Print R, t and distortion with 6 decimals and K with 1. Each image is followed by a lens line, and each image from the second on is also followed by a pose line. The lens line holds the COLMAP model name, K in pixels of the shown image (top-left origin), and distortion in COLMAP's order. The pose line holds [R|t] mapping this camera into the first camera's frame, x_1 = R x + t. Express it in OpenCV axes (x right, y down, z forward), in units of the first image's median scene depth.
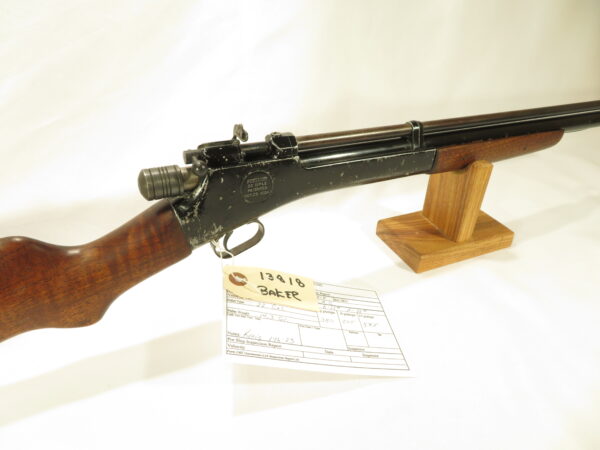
lens RADIAL K [[432.2, 0, 300.0], [0, 432.2, 225.0], [0, 0, 1]] dist [0.006707, 0.000174]
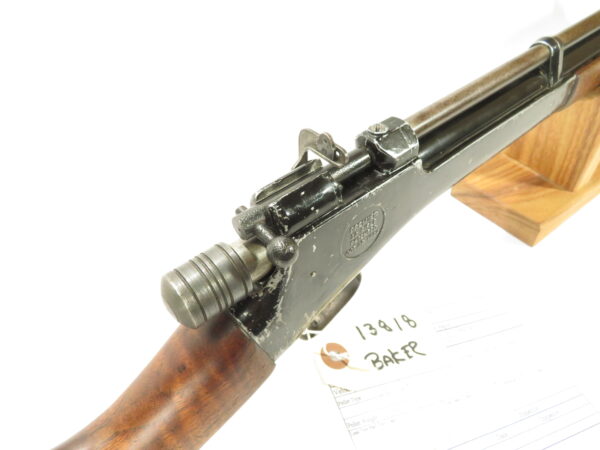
lens RADIAL K [[432.2, 0, 300.0], [0, 432.2, 225.0], [0, 0, 1]] dist [0.006707, 0.000174]
pose [[0.970065, -0.229999, 0.077935, -0.220810], [0.206059, 0.949403, 0.237010, -0.246519], [-0.128504, -0.213856, 0.968376, 0.473880]]
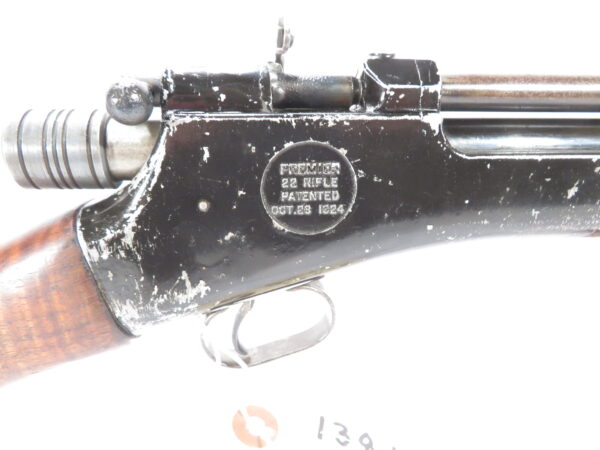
lens RADIAL K [[432.2, 0, 300.0], [0, 432.2, 225.0], [0, 0, 1]] dist [0.006707, 0.000174]
pose [[0.922795, 0.096777, -0.372939, 0.030655], [-0.162557, 0.975366, -0.149122, -0.004307], [0.349321, 0.198233, 0.915794, 0.675870]]
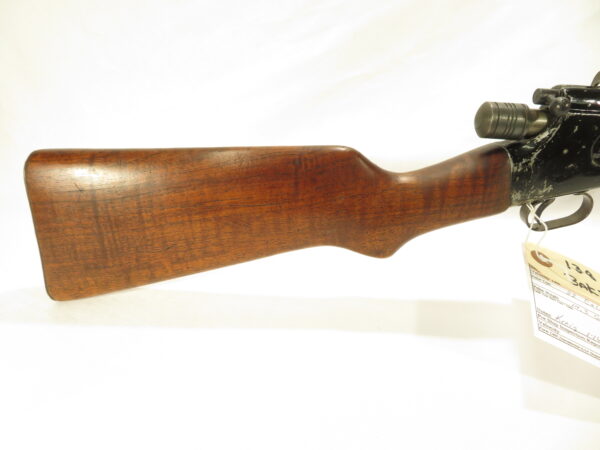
lens RADIAL K [[432.2, 0, 300.0], [0, 432.2, 225.0], [0, 0, 1]] dist [0.006707, 0.000174]
pose [[0.895645, 0.216639, -0.388442, -0.278880], [-0.244517, 0.969368, -0.023163, 0.217452], [0.371525, 0.115727, 0.921182, 0.042777]]
